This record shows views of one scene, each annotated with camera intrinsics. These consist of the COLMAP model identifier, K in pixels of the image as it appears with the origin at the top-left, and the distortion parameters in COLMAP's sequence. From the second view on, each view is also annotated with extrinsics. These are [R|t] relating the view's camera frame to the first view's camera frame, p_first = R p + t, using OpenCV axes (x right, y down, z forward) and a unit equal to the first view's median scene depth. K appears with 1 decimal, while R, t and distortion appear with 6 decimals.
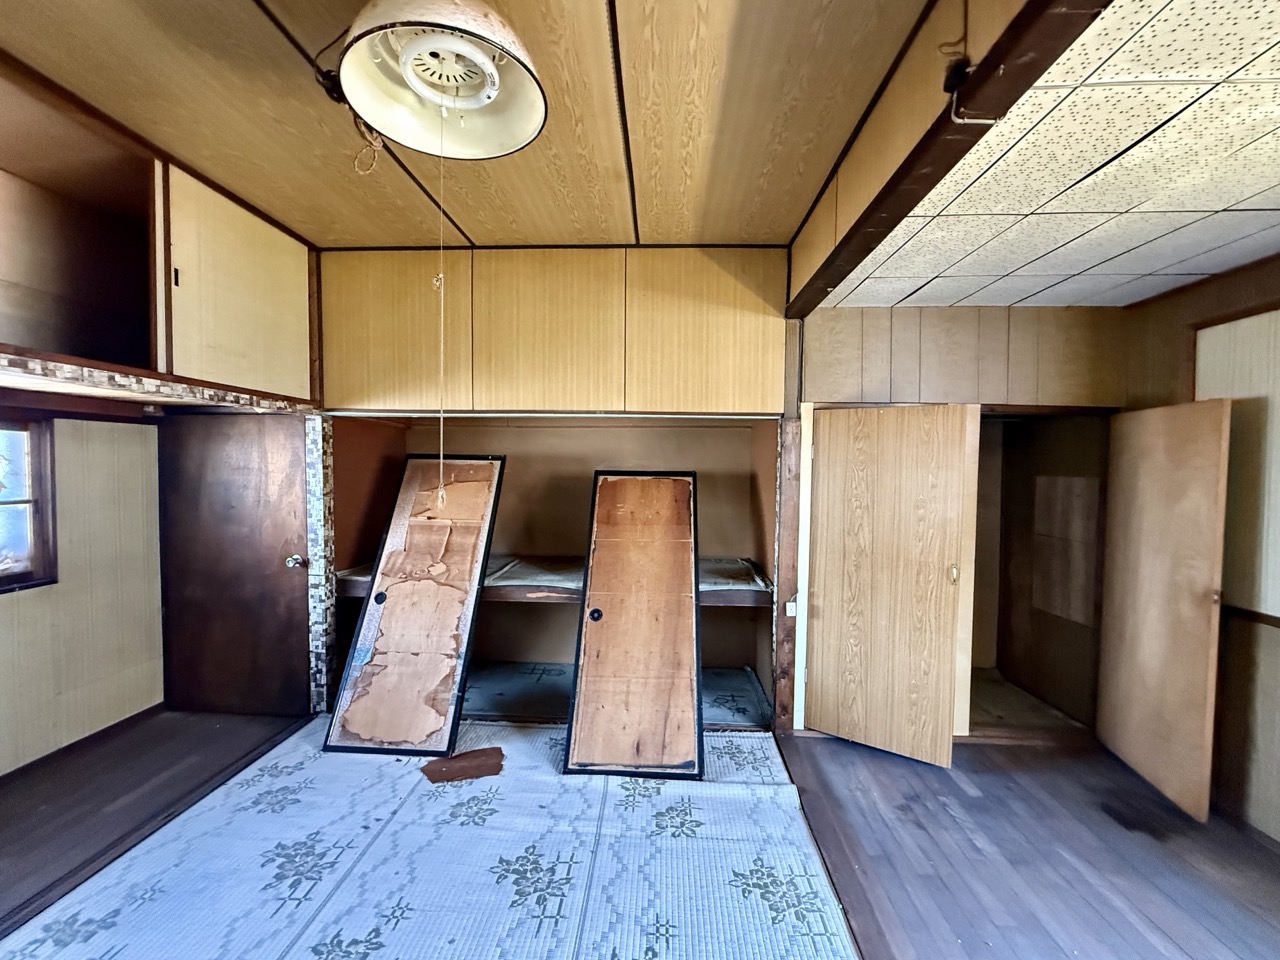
lens RADIAL K [[513.4, 0, 632.1], [0, 513.4, 486.0], [0, 0, 1]] dist [-0.002469, 0.000319]
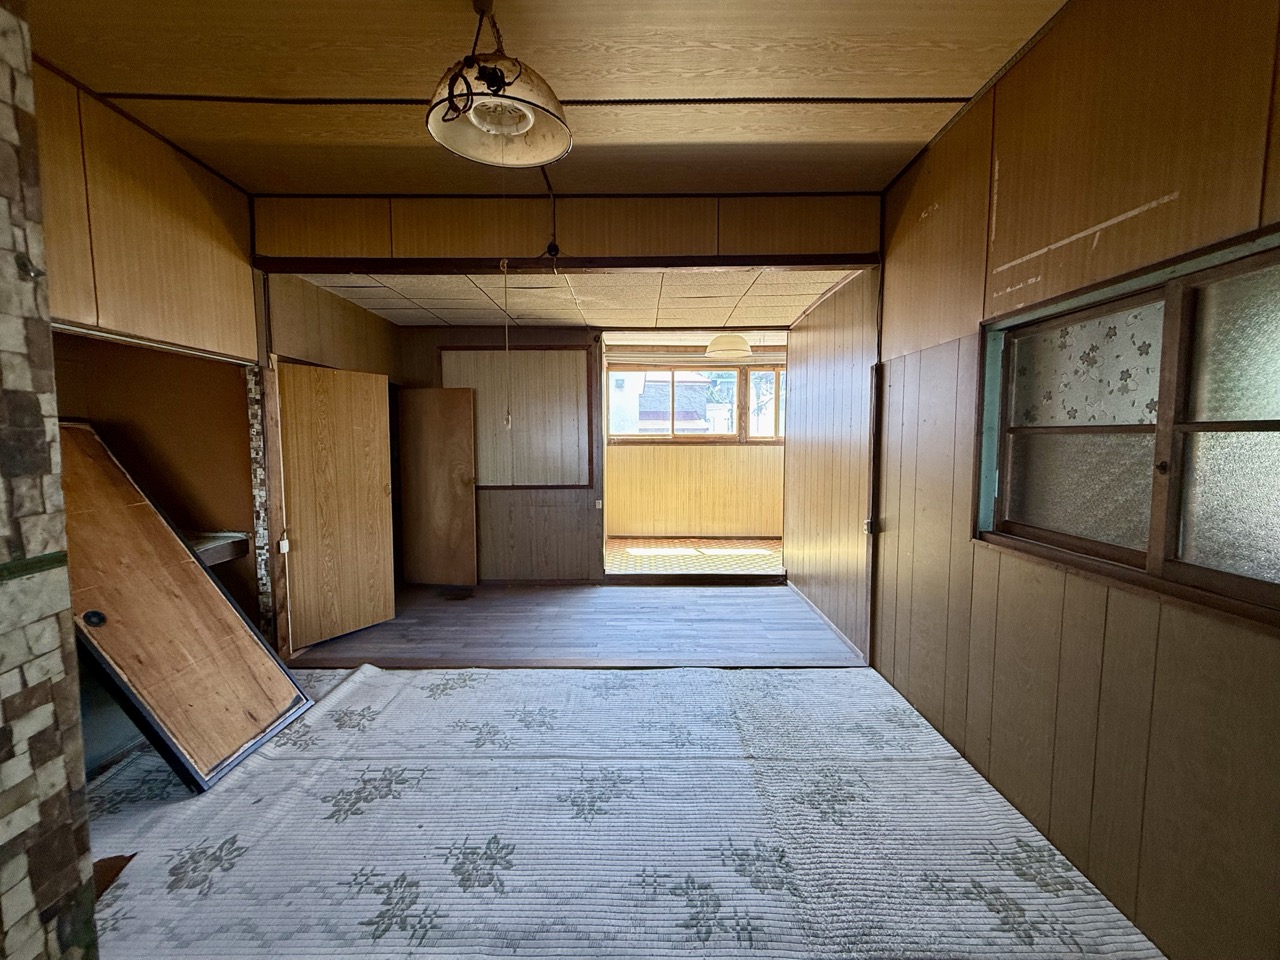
lens RADIAL K [[513.4, 0, 634.2], [0, 513.4, 472.6], [0, 0, 1]] dist [-0.002469, 0.000319]
pose [[-0.039808, -0.079194, 0.996064, -0.951190], [0.023871, 0.996494, 0.080182, 0.020188], [-0.998922, 0.026969, -0.037778, 0.362771]]
